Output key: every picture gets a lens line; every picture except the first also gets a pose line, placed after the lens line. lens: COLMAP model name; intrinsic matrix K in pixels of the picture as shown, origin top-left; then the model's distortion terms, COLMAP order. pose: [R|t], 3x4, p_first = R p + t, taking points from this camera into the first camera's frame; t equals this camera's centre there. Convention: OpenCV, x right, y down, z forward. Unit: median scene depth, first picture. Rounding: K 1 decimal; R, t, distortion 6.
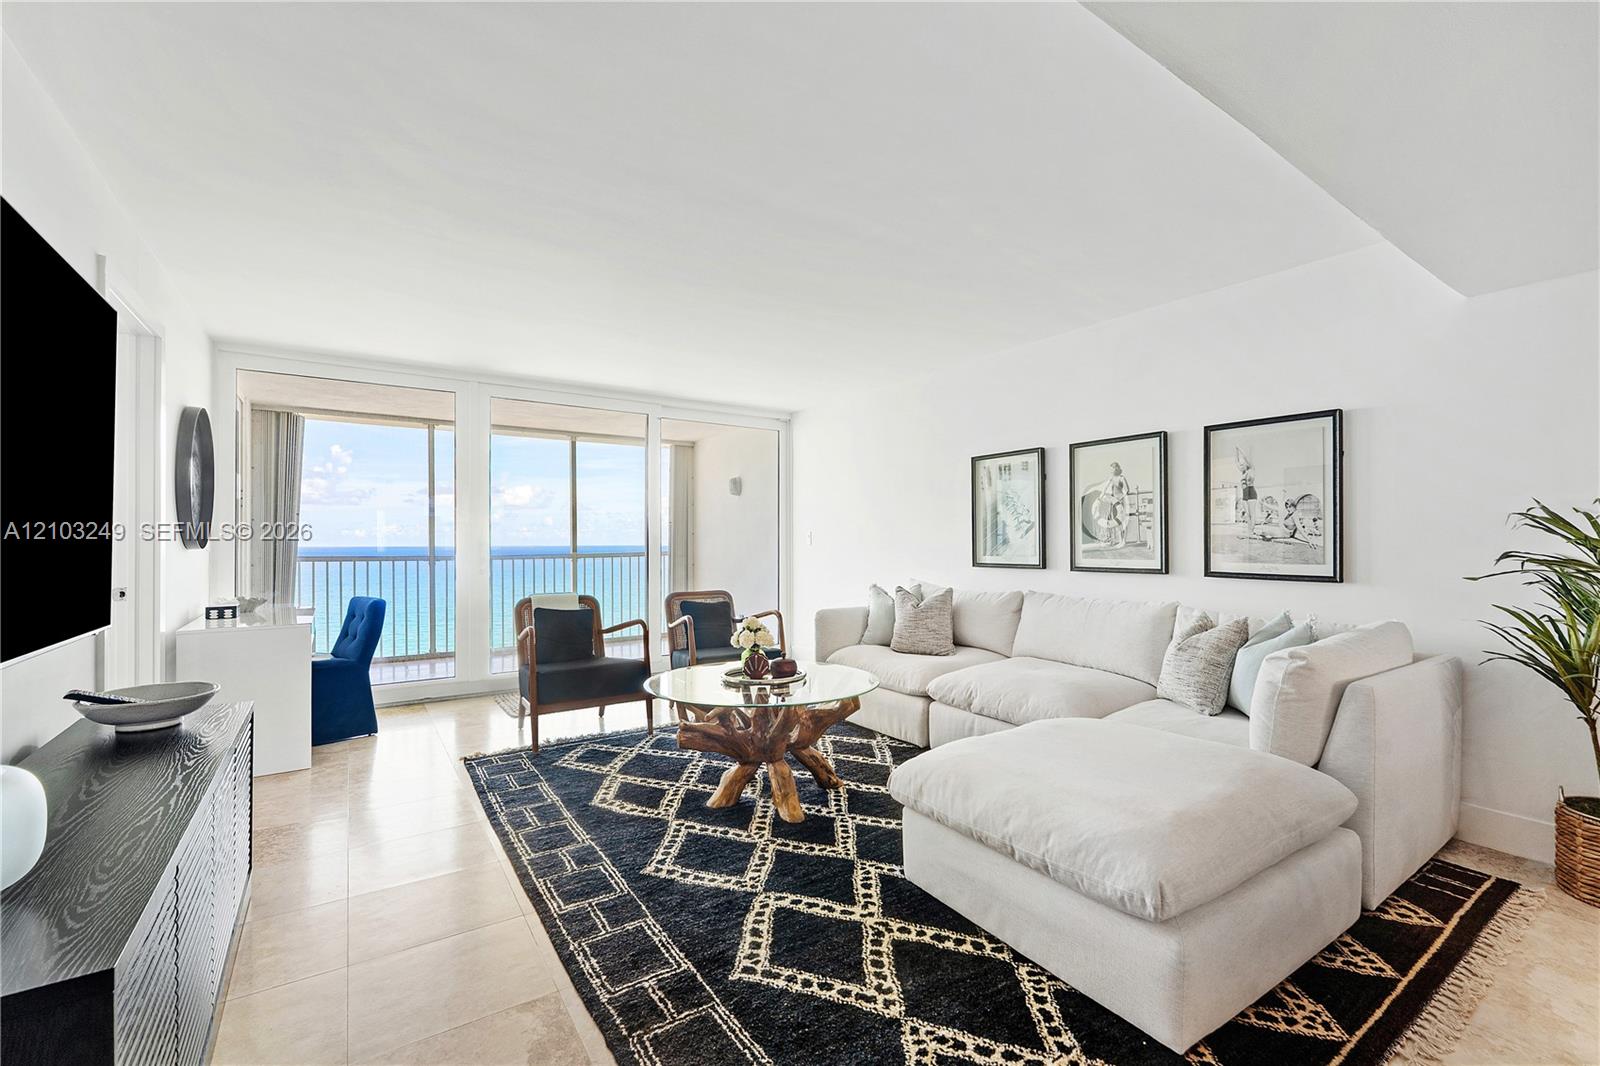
lens RADIAL K [[683.4, 0, 808.2], [0, 683.4, 542.3], [0, 0, 1]] dist [-0.002715, 0.001230]
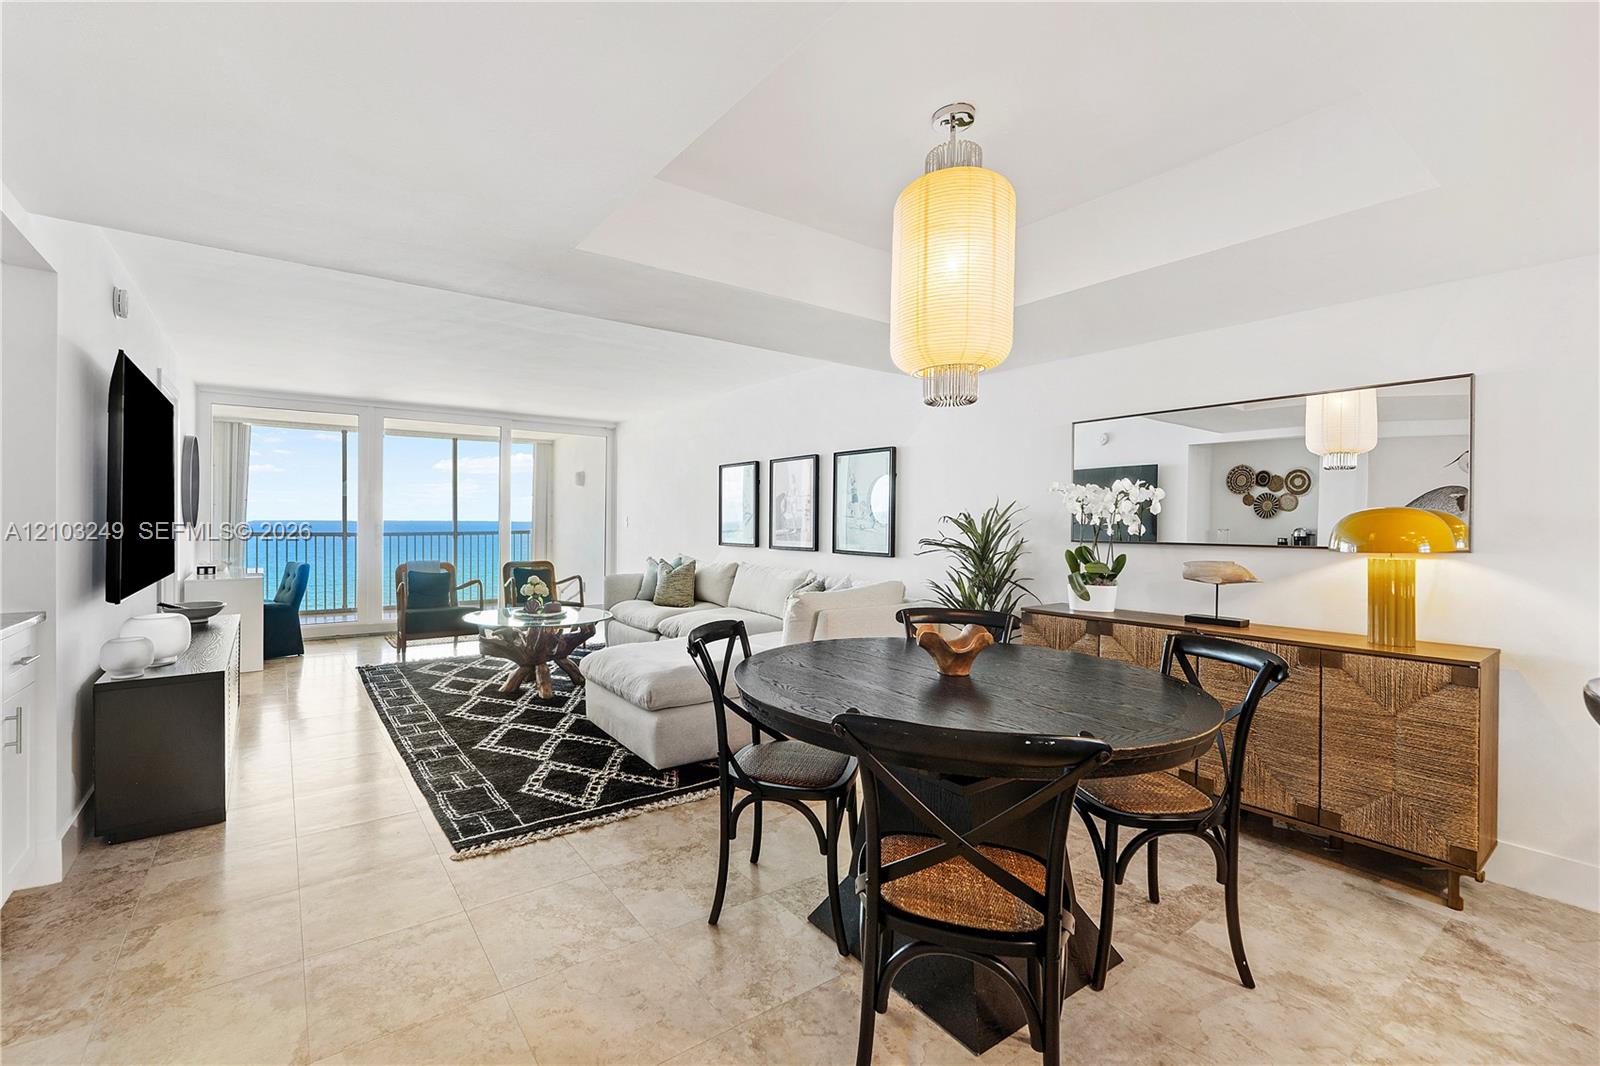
lens RADIAL K [[704.9, 0, 680.8], [0, 704.9, 528.5], [0, 0, 1]] dist [0.010277, 0.000747]
pose [[0.997453, 0.007355, -0.070943, 0.334490], [-0.006266, 0.999859, 0.015566, -0.024458], [0.071047, -0.015082, 0.997359, -0.535340]]
